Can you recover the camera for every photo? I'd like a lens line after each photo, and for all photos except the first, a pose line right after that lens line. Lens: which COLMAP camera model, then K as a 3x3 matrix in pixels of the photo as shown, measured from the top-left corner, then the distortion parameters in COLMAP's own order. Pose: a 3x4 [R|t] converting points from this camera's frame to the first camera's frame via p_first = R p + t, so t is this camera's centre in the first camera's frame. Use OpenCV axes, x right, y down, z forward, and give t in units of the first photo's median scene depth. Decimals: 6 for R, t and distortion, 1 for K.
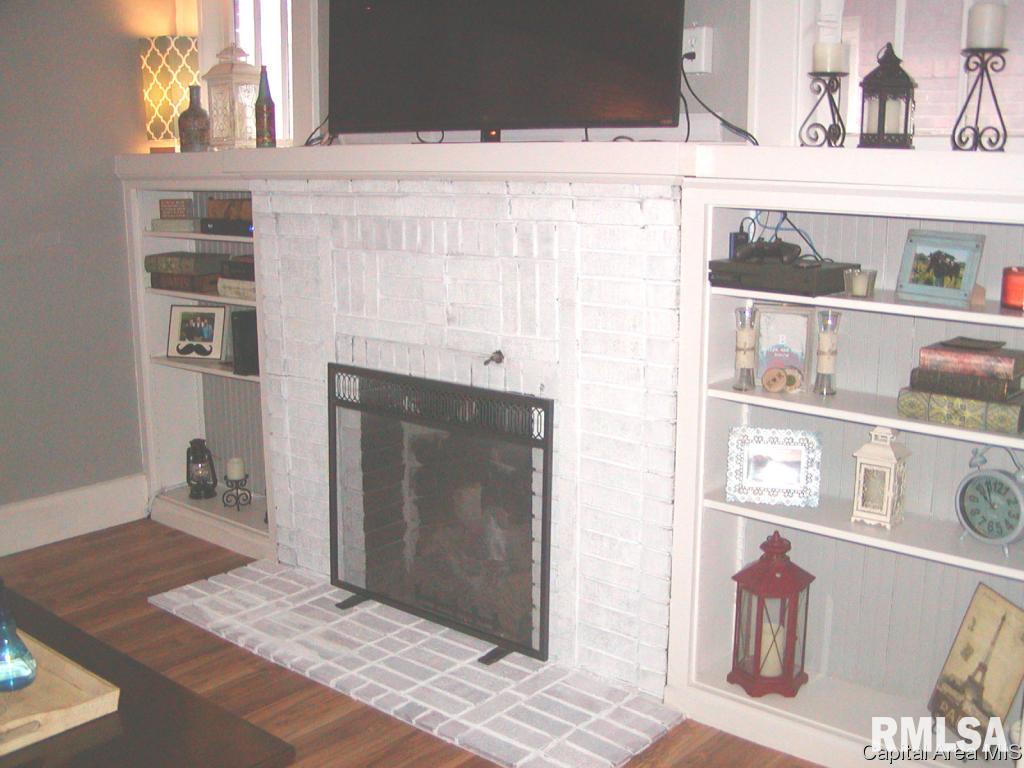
lens RADIAL K [[1143.9, 0, 529.2], [0, 1143.9, 421.6], [0, 0, 1]] dist [-0.233044, 0.346008]
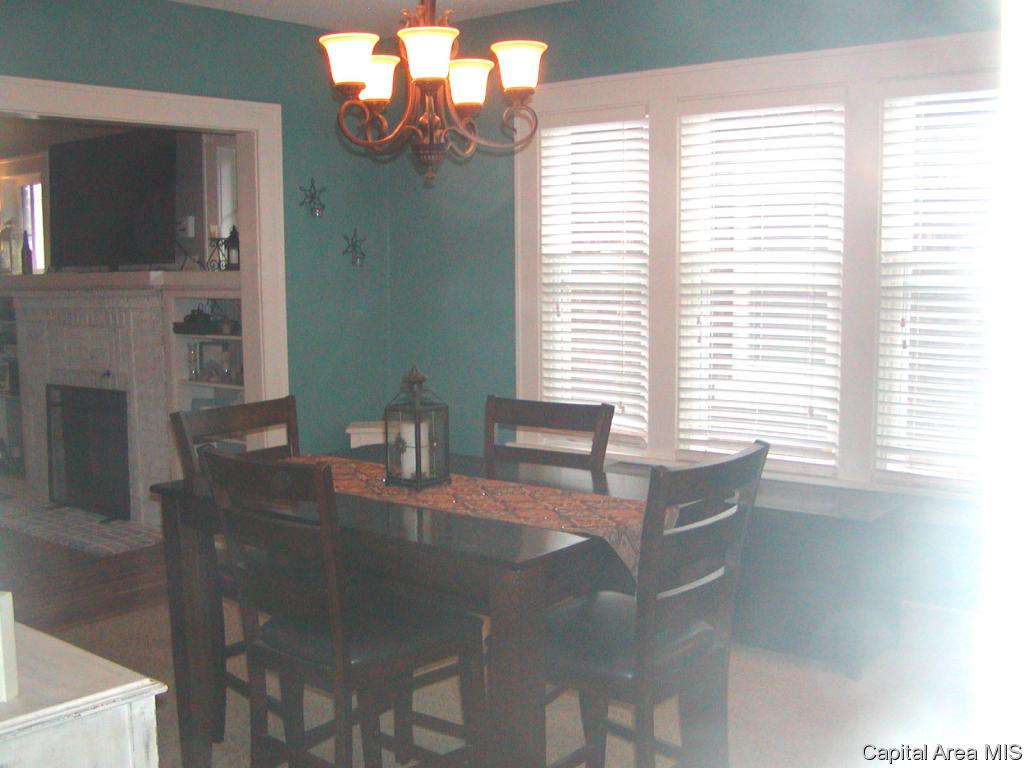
lens RADIAL K [[1143.9, 0, 529.2], [0, 1143.9, 421.6], [0, 0, 1]] dist [-0.233044, 0.346008]
pose [[0.999422, -0.014999, 0.030498, 0.676460], [0.017935, 0.994988, -0.098376, 0.244842], [-0.028870, 0.098866, 0.994682, -1.039451]]
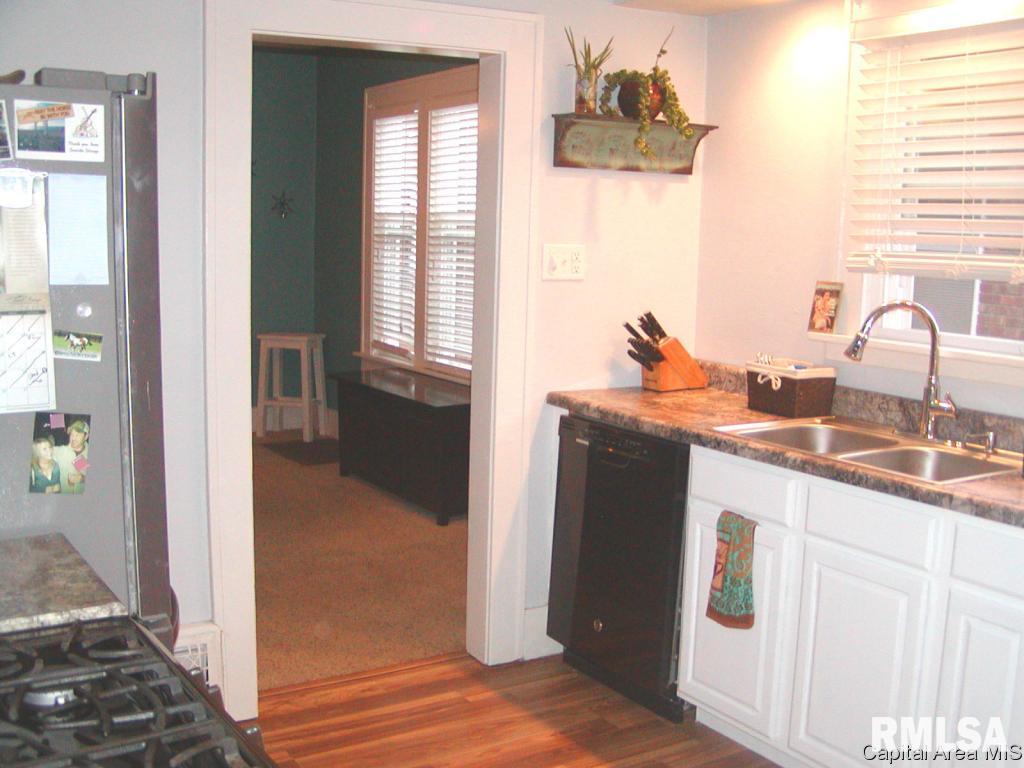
lens RADIAL K [[1143.9, 0, 529.2], [0, 1143.9, 421.6], [0, 0, 1]] dist [-0.233044, 0.346008]
pose [[0.951405, 0.075692, -0.298494, 1.719748], [-0.096077, 0.993897, -0.054198, 0.337732], [0.292570, 0.080242, 0.952871, -1.407579]]
